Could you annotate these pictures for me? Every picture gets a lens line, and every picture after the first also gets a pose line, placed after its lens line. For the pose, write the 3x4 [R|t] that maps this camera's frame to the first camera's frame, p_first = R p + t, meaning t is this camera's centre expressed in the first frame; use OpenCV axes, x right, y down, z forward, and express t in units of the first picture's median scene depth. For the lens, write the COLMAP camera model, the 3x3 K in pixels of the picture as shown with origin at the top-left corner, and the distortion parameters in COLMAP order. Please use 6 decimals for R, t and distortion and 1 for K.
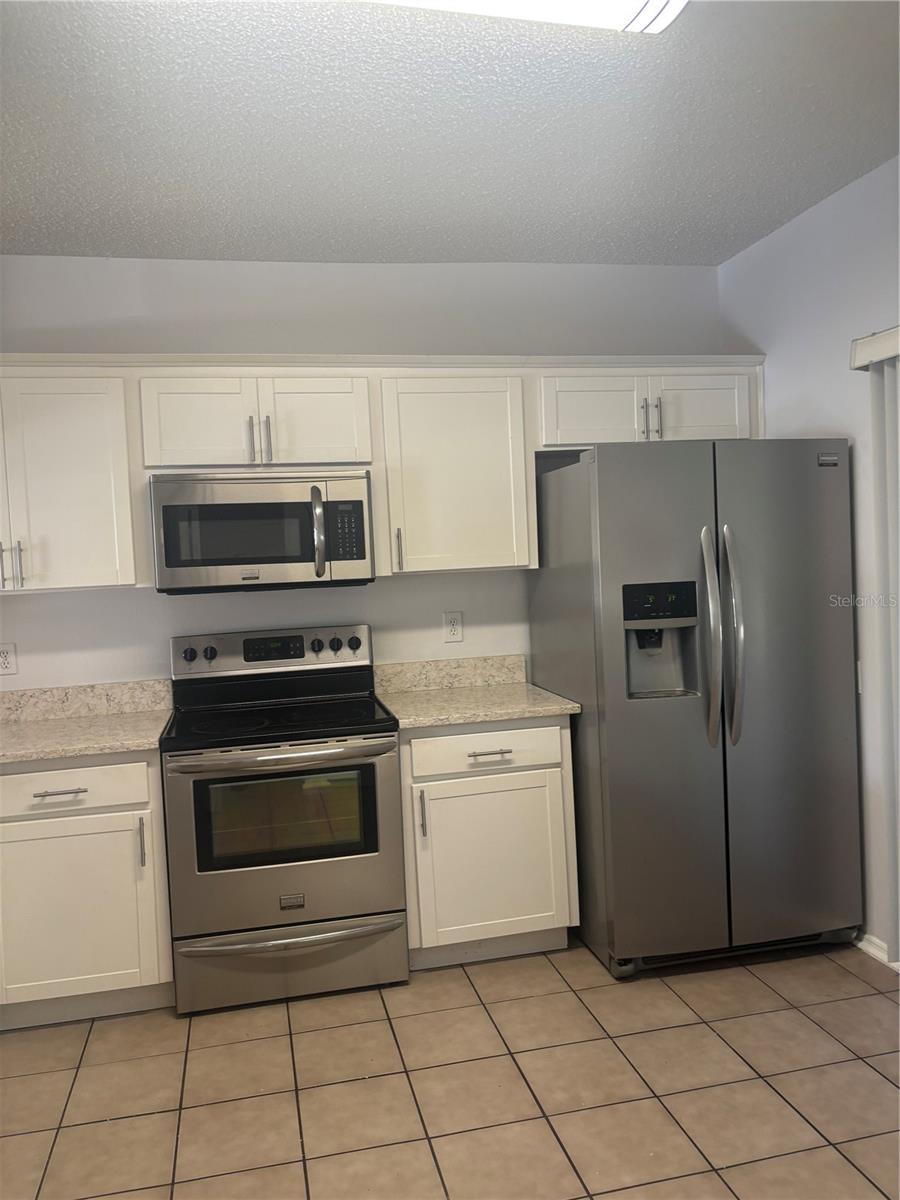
lens RADIAL K [[921.2, 0, 442.4], [0, 921.2, 591.1], [0, 0, 1]] dist [0.044525, -0.052170]
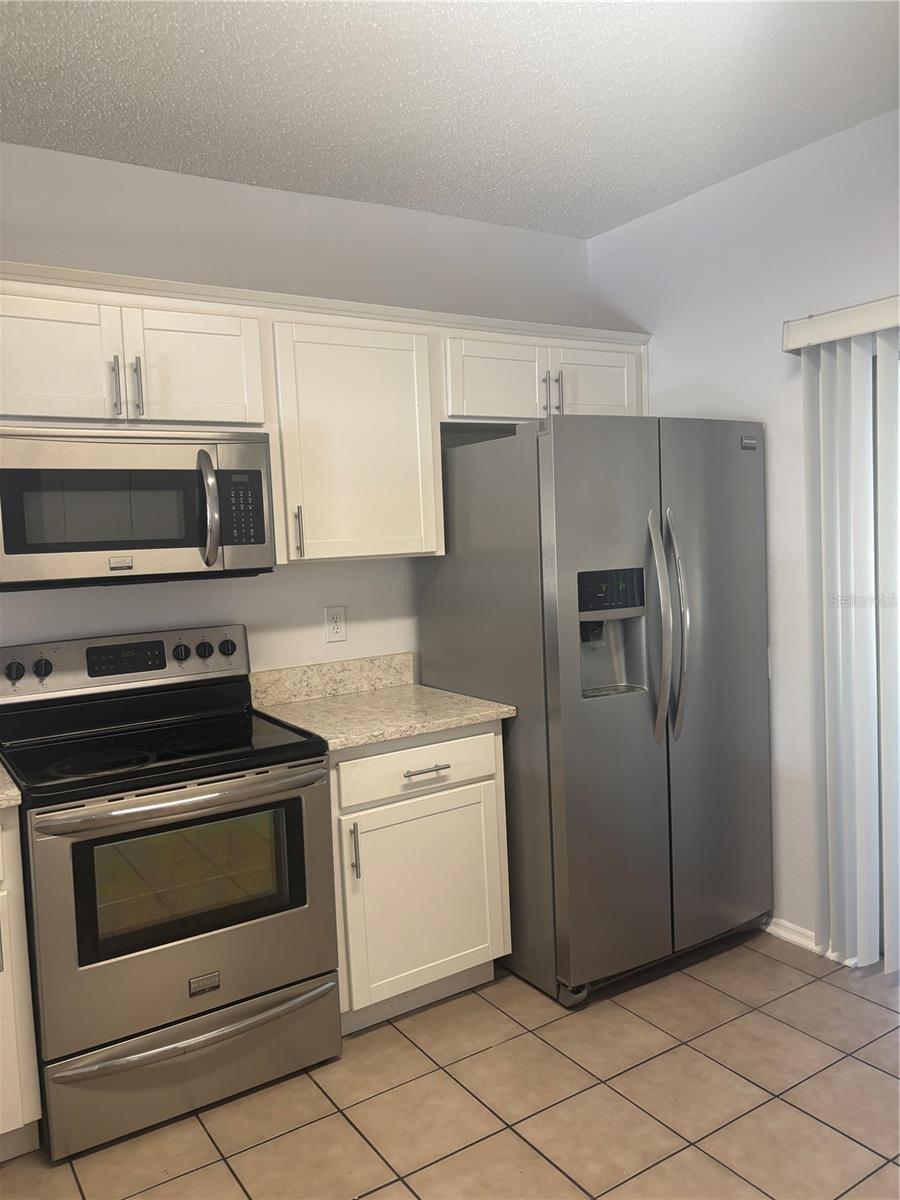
lens RADIAL K [[921.2, 0, 442.4], [0, 921.2, 591.1], [0, 0, 1]] dist [0.044525, -0.052170]
pose [[0.936265, -0.015843, 0.350937, -0.228722], [0.012384, 0.999850, 0.012098, -0.001005], [-0.351076, -0.006981, 0.936321, 0.191768]]
